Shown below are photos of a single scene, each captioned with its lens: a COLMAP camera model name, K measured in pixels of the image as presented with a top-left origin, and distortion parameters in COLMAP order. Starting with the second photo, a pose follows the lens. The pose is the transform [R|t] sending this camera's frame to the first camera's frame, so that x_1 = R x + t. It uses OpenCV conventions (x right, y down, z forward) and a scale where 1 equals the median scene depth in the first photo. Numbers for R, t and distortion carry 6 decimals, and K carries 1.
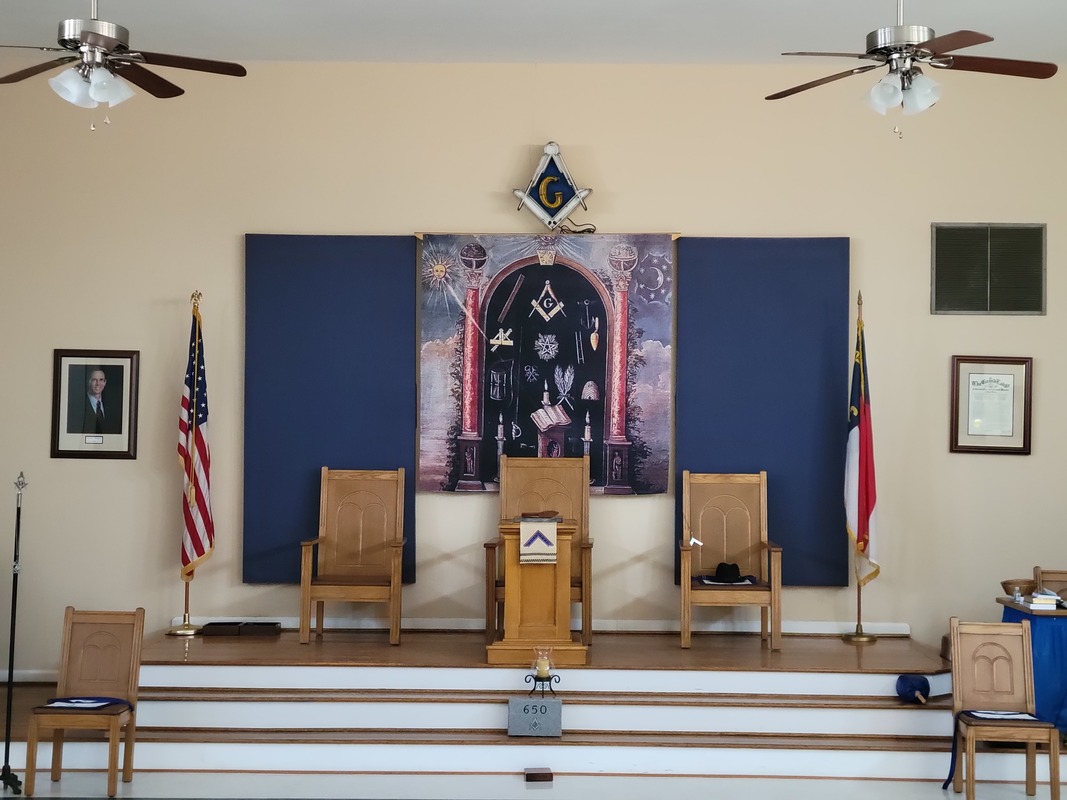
lens RADIAL K [[1413.3, 0, 541.3], [0, 1413.3, 381.1], [0, 0, 1]] dist [0.073264, 0.000000]
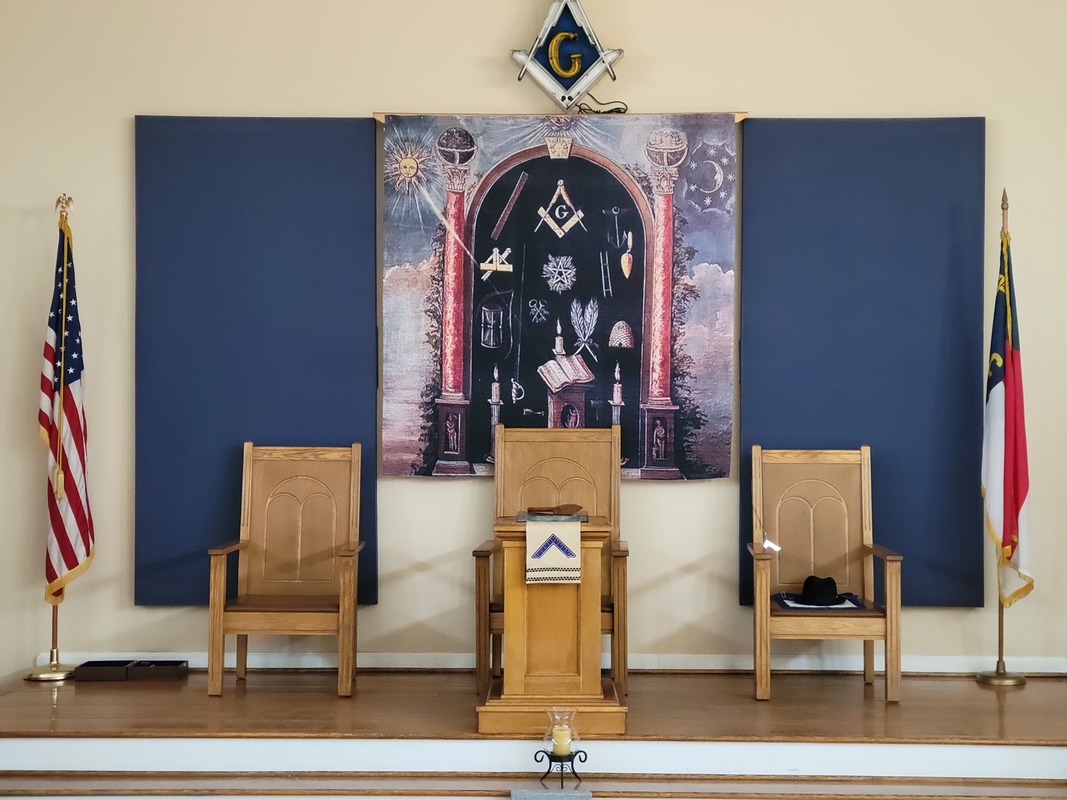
lens RADIAL K [[1413.3, 0, 537.4], [0, 1413.3, 399.4], [0, 0, 1]] dist [0.073264, 0.000000]
pose [[0.999988, -0.003741, 0.003239, -0.009955], [0.003657, 0.999666, 0.025570, 0.021112], [-0.003334, -0.025557, 0.999668, 0.285097]]
